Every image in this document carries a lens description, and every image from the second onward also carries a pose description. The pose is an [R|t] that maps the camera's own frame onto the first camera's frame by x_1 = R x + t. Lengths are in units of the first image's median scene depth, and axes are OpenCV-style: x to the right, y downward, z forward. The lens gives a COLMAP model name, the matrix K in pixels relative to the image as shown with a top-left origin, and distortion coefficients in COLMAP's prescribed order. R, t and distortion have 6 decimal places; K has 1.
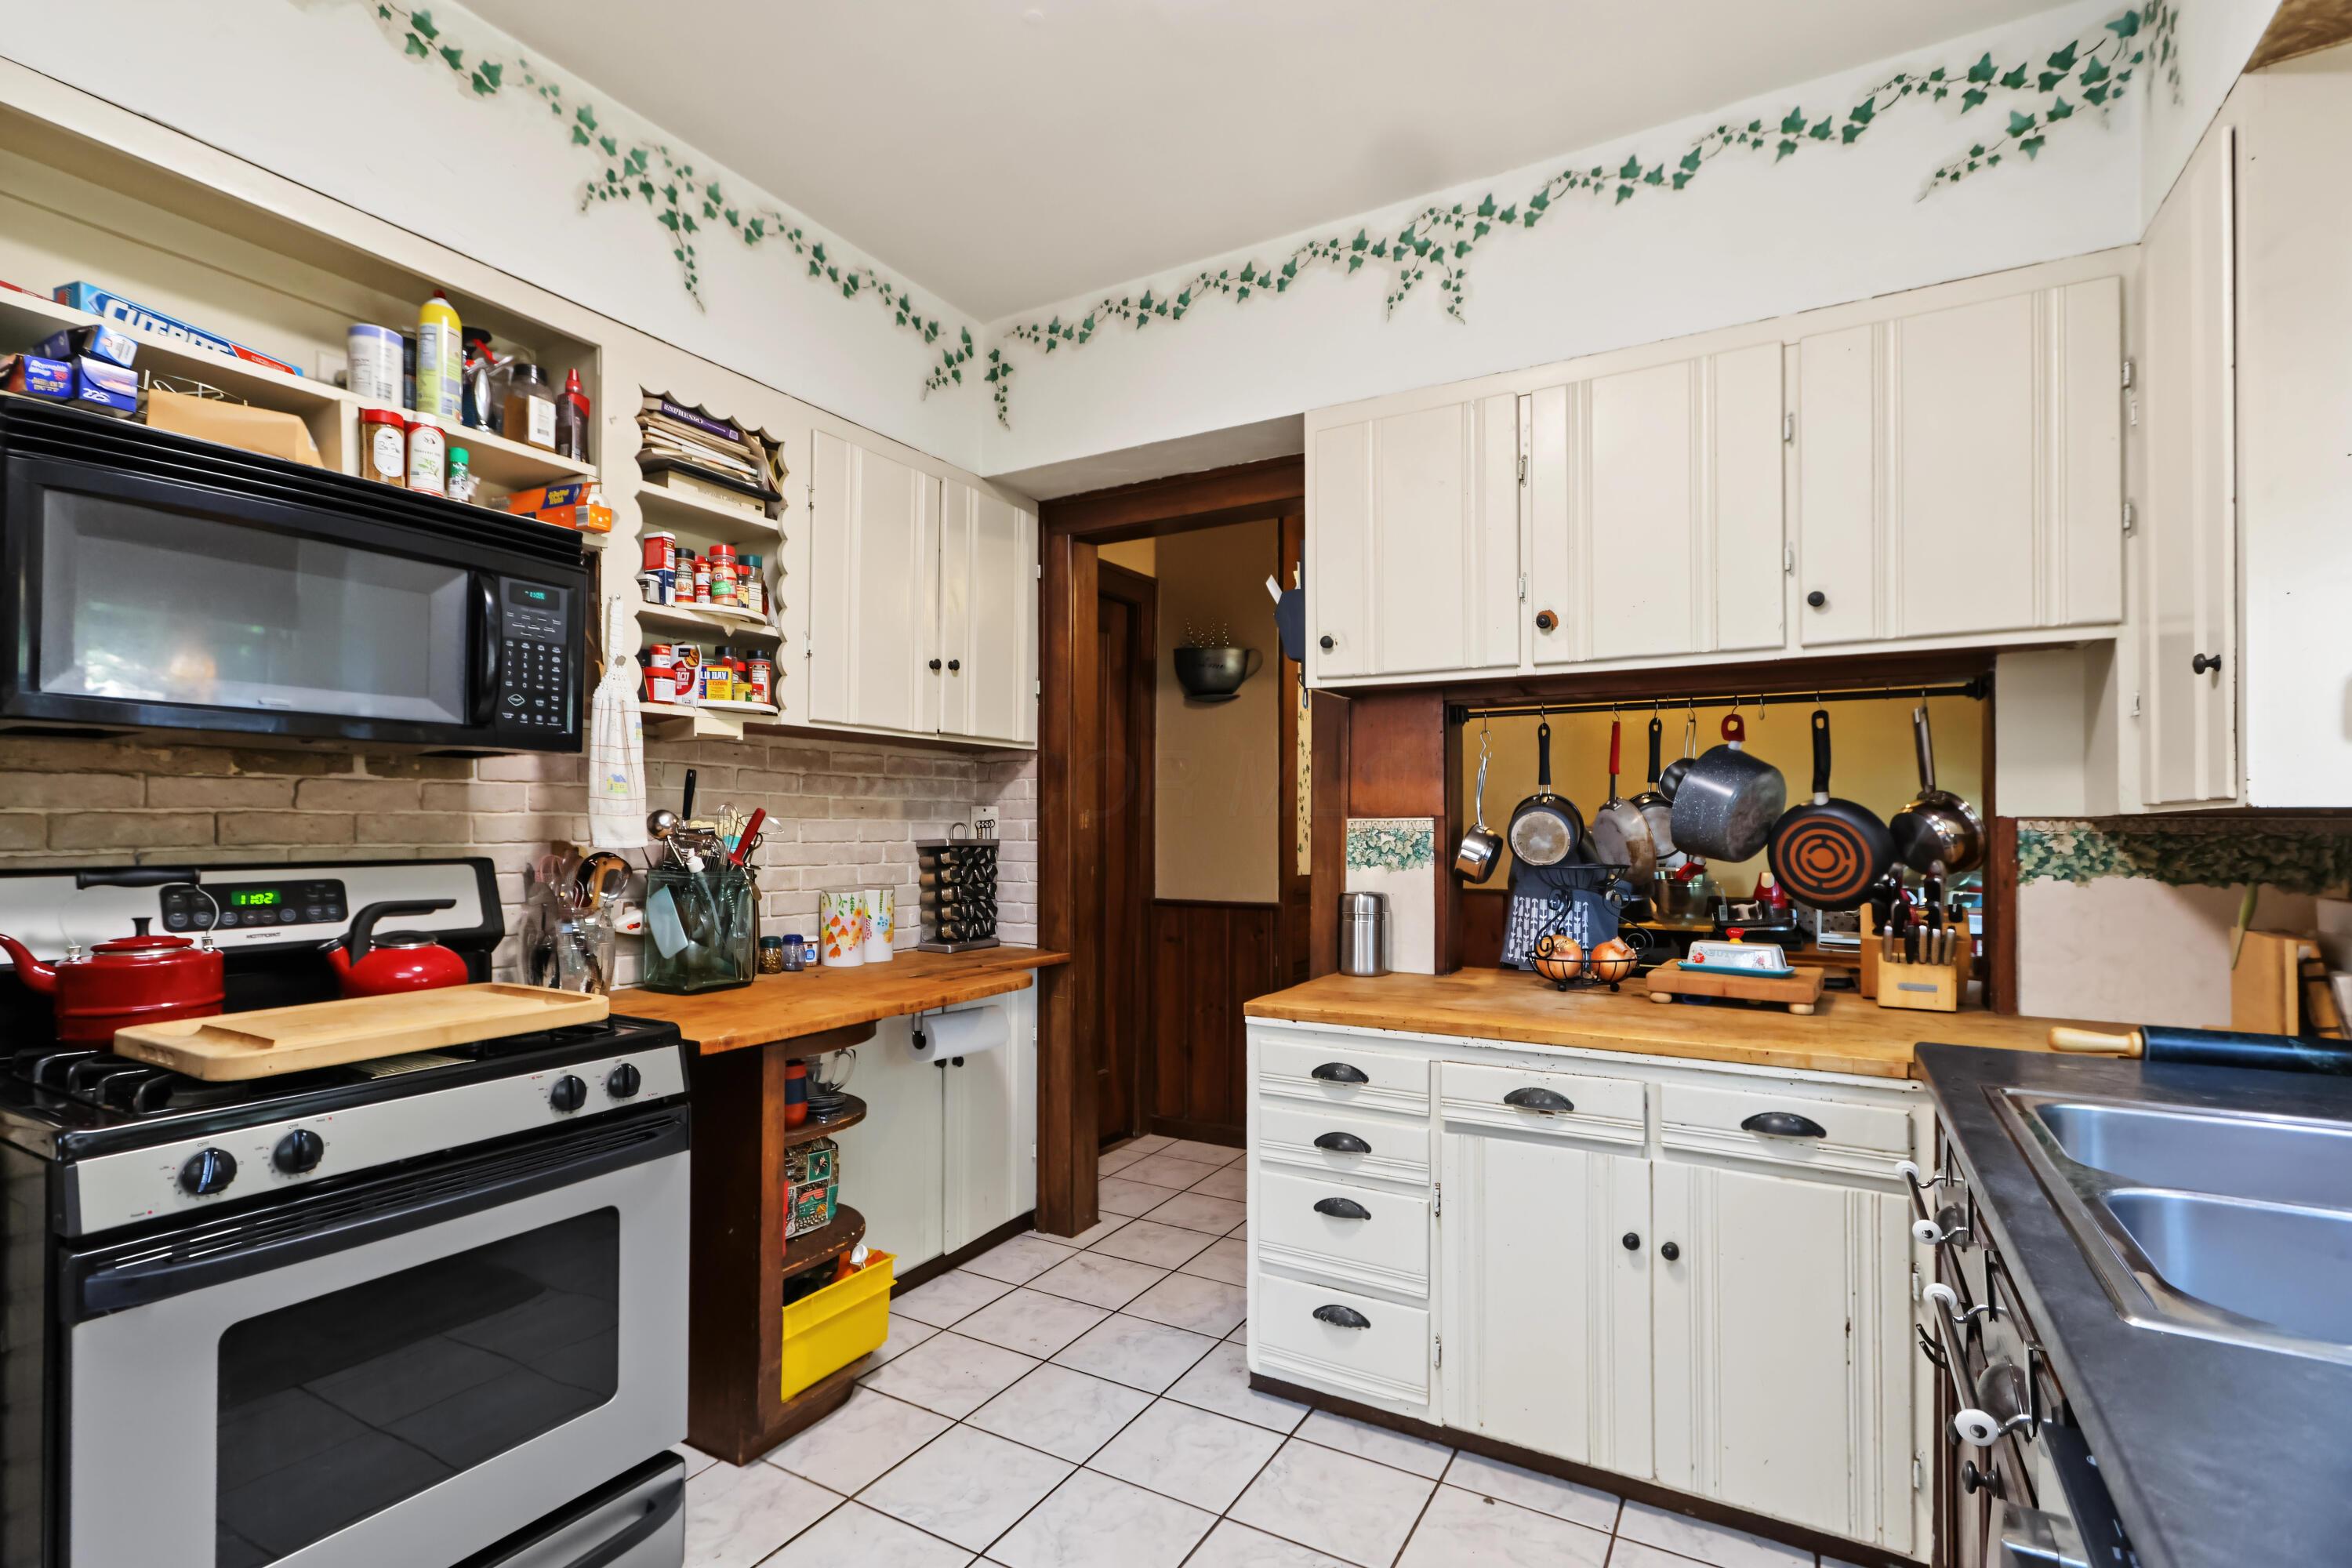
lens RADIAL K [[1113.0, 0, 1145.9], [0, 1113.0, 815.9], [0, 0, 1]] dist [0.001267, 0.003779]
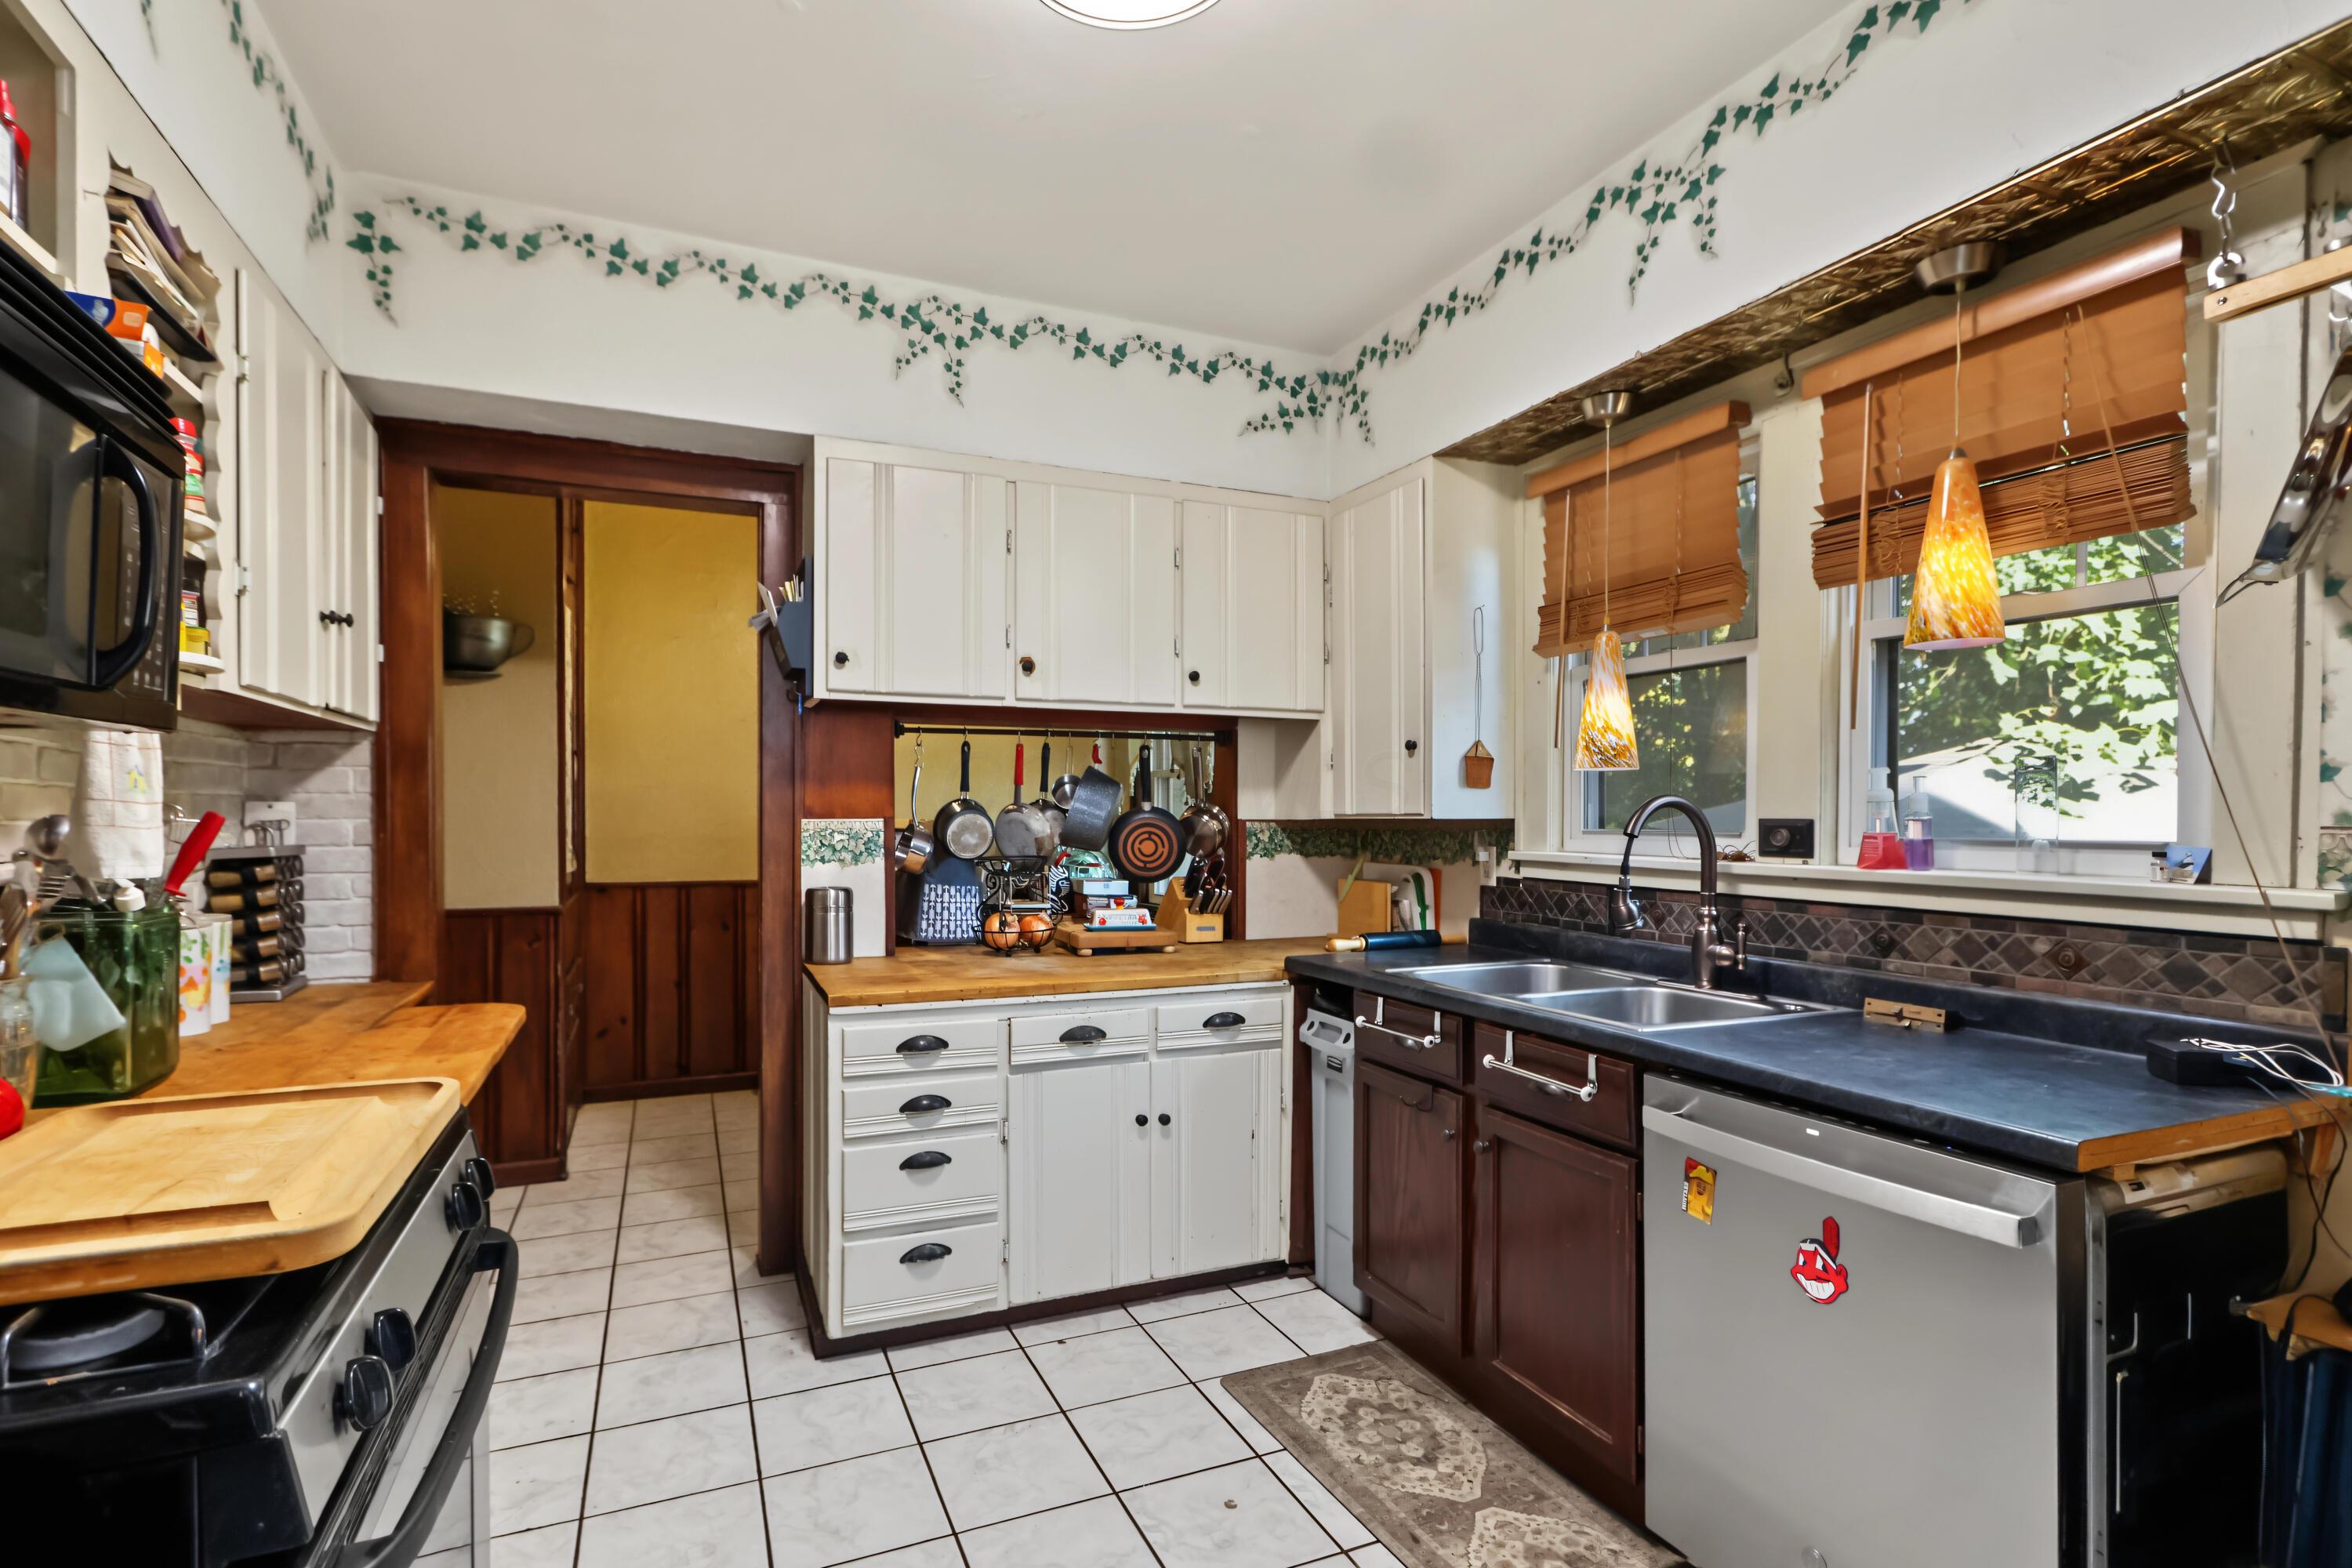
lens RADIAL K [[1113.0, 0, 1137.6], [0, 1113.0, 824.1], [0, 0, 1]] dist [0.001267, 0.003779]
pose [[0.595013, -0.008105, 0.803676, -0.550404], [-0.010024, 0.999797, 0.017503, -0.016766], [-0.803654, -0.018471, 0.594810, 0.127826]]
